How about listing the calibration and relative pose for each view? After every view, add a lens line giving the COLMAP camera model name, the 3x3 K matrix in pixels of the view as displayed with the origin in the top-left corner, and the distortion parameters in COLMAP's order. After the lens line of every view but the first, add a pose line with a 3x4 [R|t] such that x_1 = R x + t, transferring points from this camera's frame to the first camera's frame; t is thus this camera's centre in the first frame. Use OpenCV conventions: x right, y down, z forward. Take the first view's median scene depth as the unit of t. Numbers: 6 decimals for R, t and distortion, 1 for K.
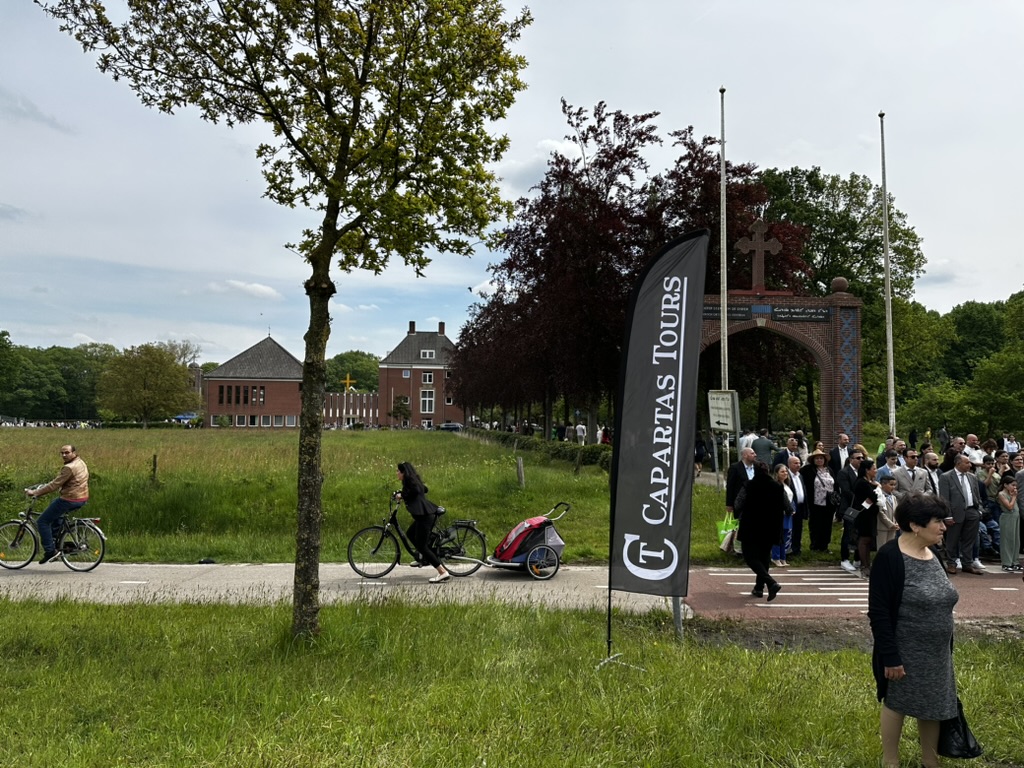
lens RADIAL K [[711.1, 0, 514.4], [0, 711.1, 389.5], [0, 0, 1]] dist [0.122249, -0.168128]
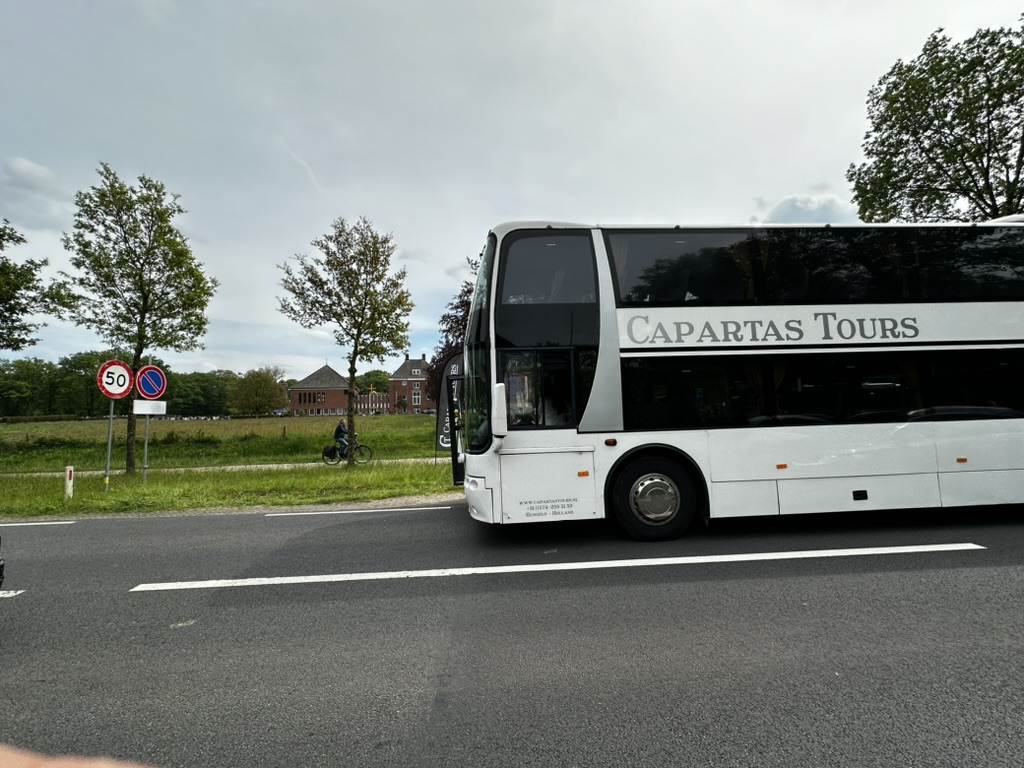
lens RADIAL K [[410.4, 0, 509.4], [0, 410.4, 381.5], [0, 0, 1]] dist [-0.000023, 0.000140]
pose [[0.995291, -0.029762, 0.092254, 0.099436], [0.031302, 0.999393, -0.015298, -0.009548], [-0.091743, 0.018114, 0.995618, -0.347632]]
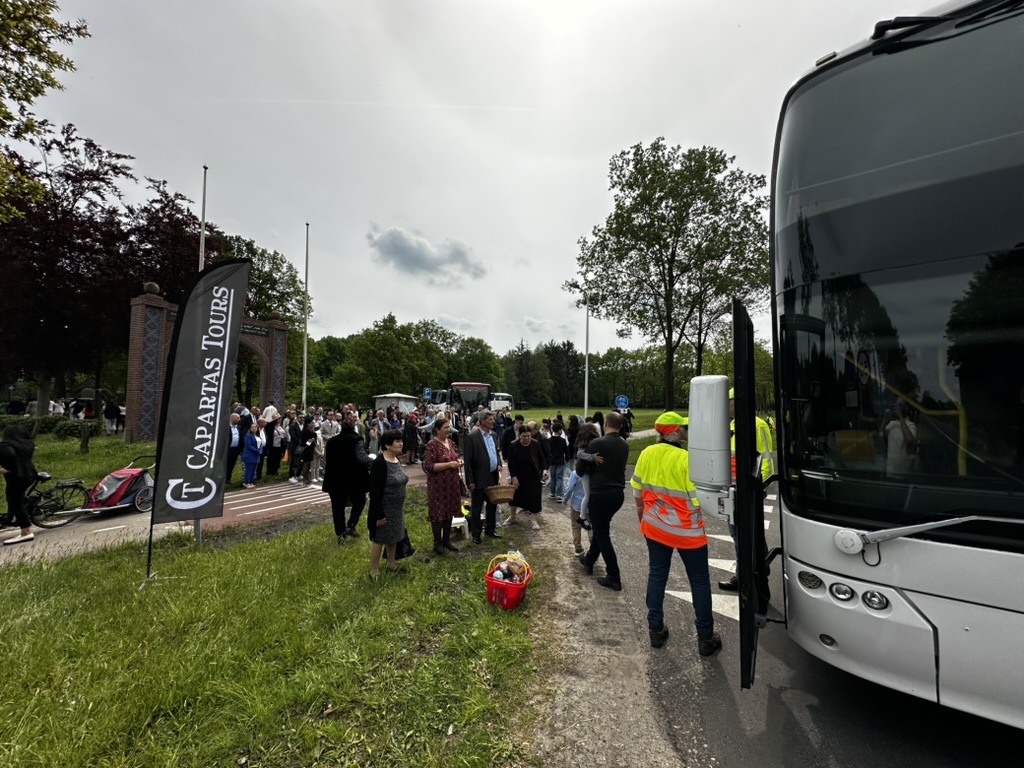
lens RADIAL K [[410.4, 0, 509.4], [0, 410.4, 381.5], [0, 0, 1]] dist [-0.000023, 0.000140]
pose [[0.534492, 0.041498, 0.844154, -0.045812], [-0.042902, 0.998838, -0.021938, 0.004616], [-0.844084, -0.024491, 0.535652, 0.026870]]
